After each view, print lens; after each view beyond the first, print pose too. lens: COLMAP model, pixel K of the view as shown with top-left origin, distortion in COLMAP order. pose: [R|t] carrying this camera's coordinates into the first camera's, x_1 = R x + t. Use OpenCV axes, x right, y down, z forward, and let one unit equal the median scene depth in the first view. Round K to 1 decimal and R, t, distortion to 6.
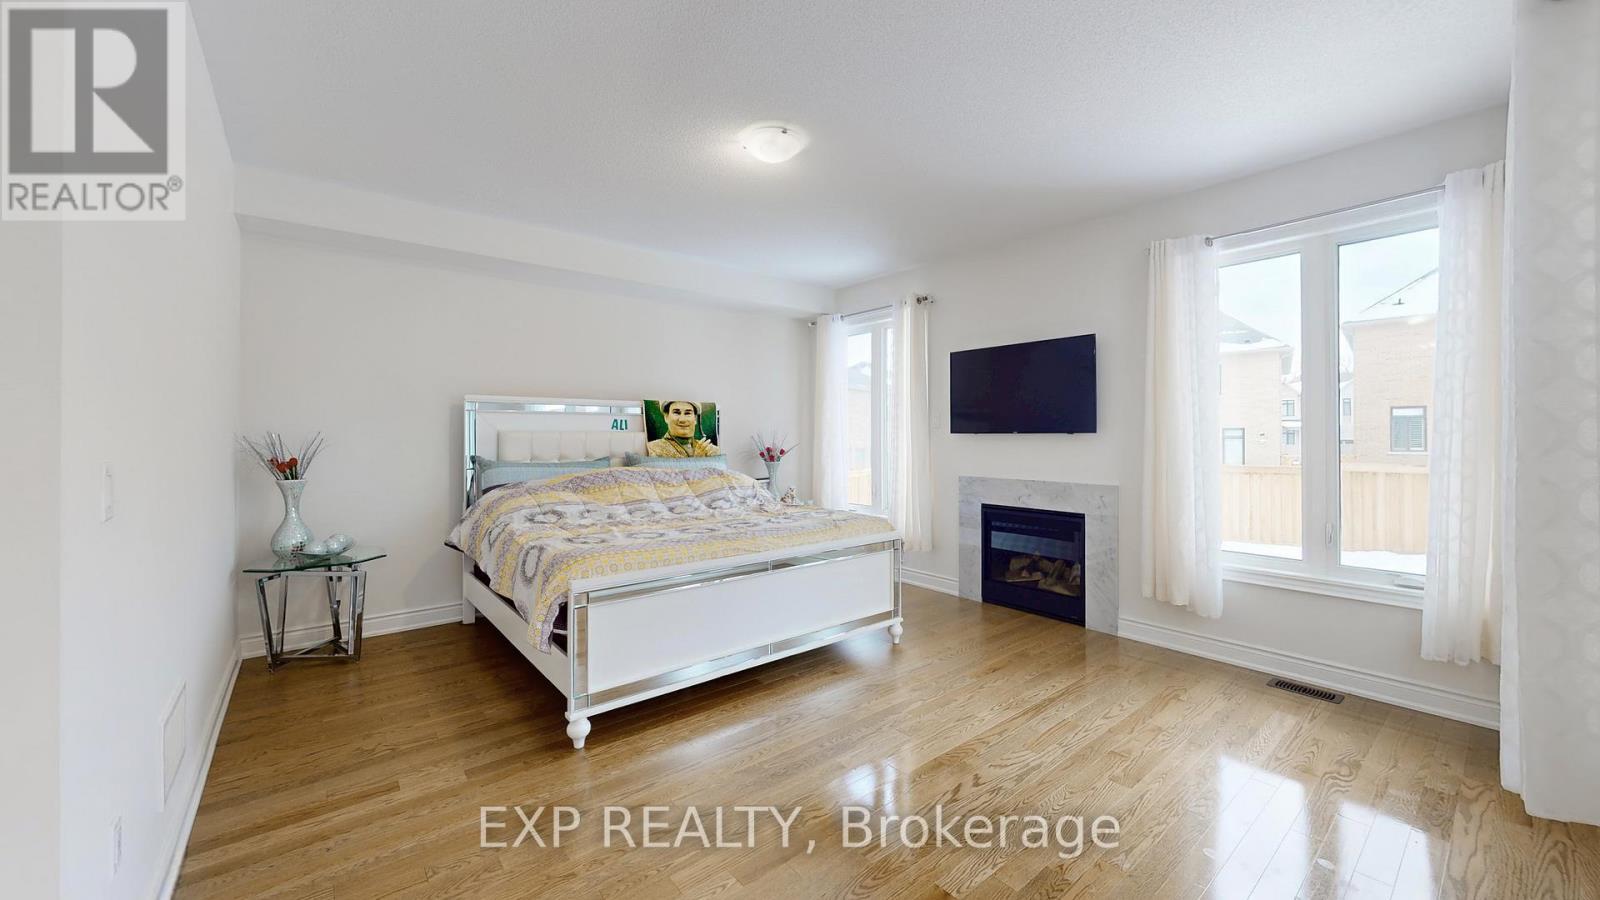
lens RADIAL K [[600.0, 0, 802.0], [0, 600.0, 447.6], [0, 0, 1]] dist [-0.002099, 0.000096]
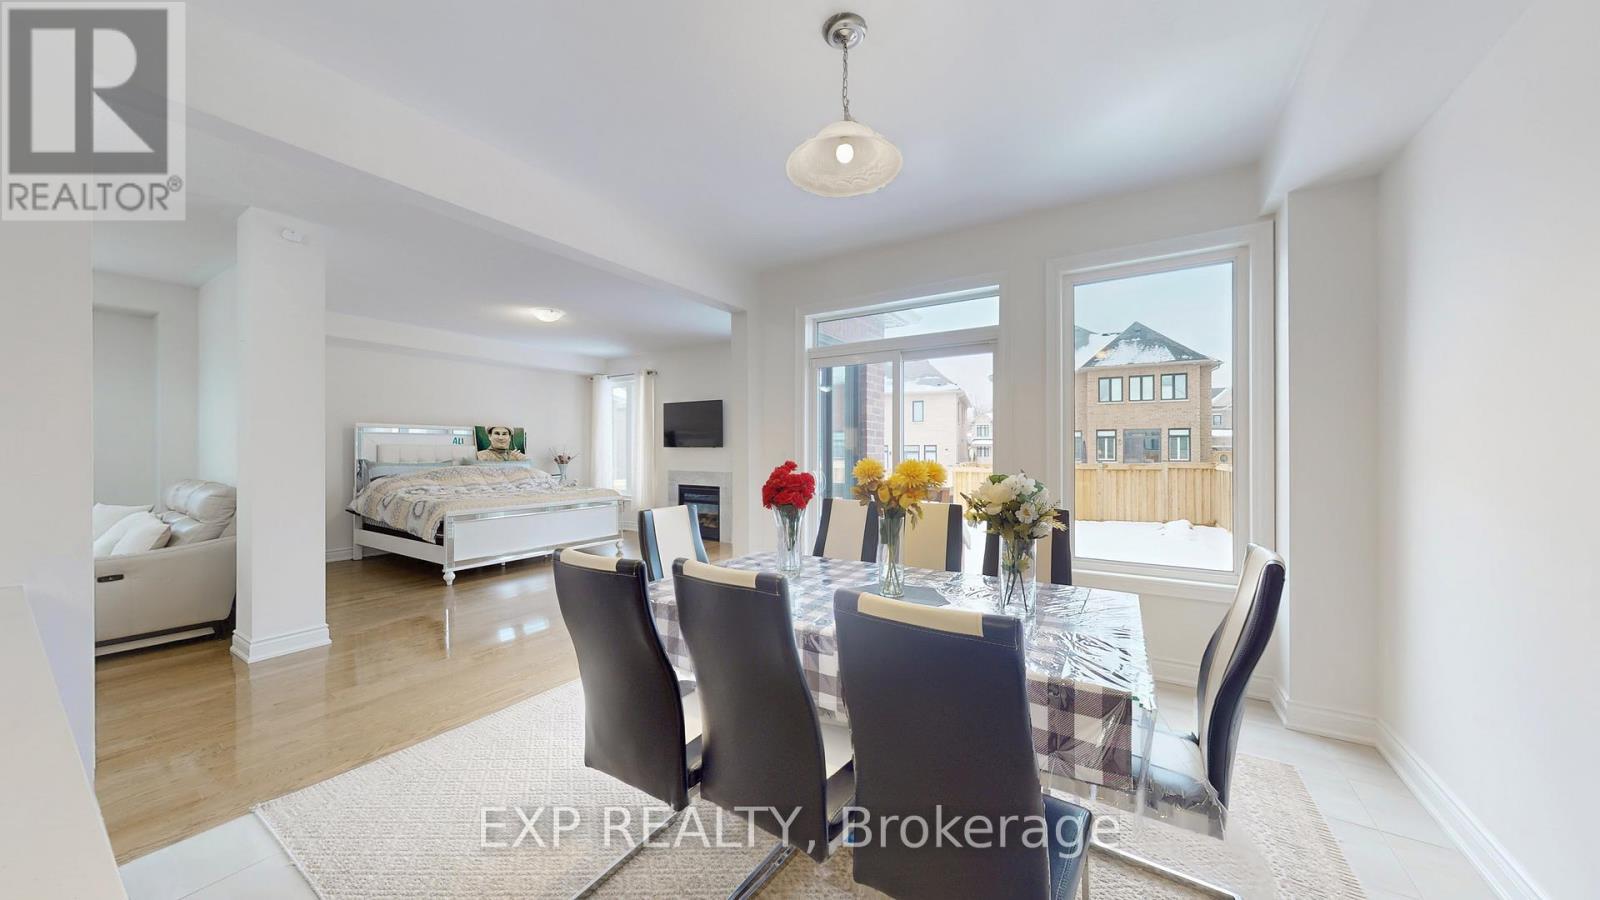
lens RADIAL K [[621.5, 0, 833.2], [0, 621.5, 452.5], [0, 0, 1]] dist [0.002773, 0.000505]
pose [[0.956835, 0.001085, 0.290630, 0.183726], [0.004145, 0.999840, -0.017378, 0.027182], [-0.290603, 0.017832, 0.956678, -0.931374]]
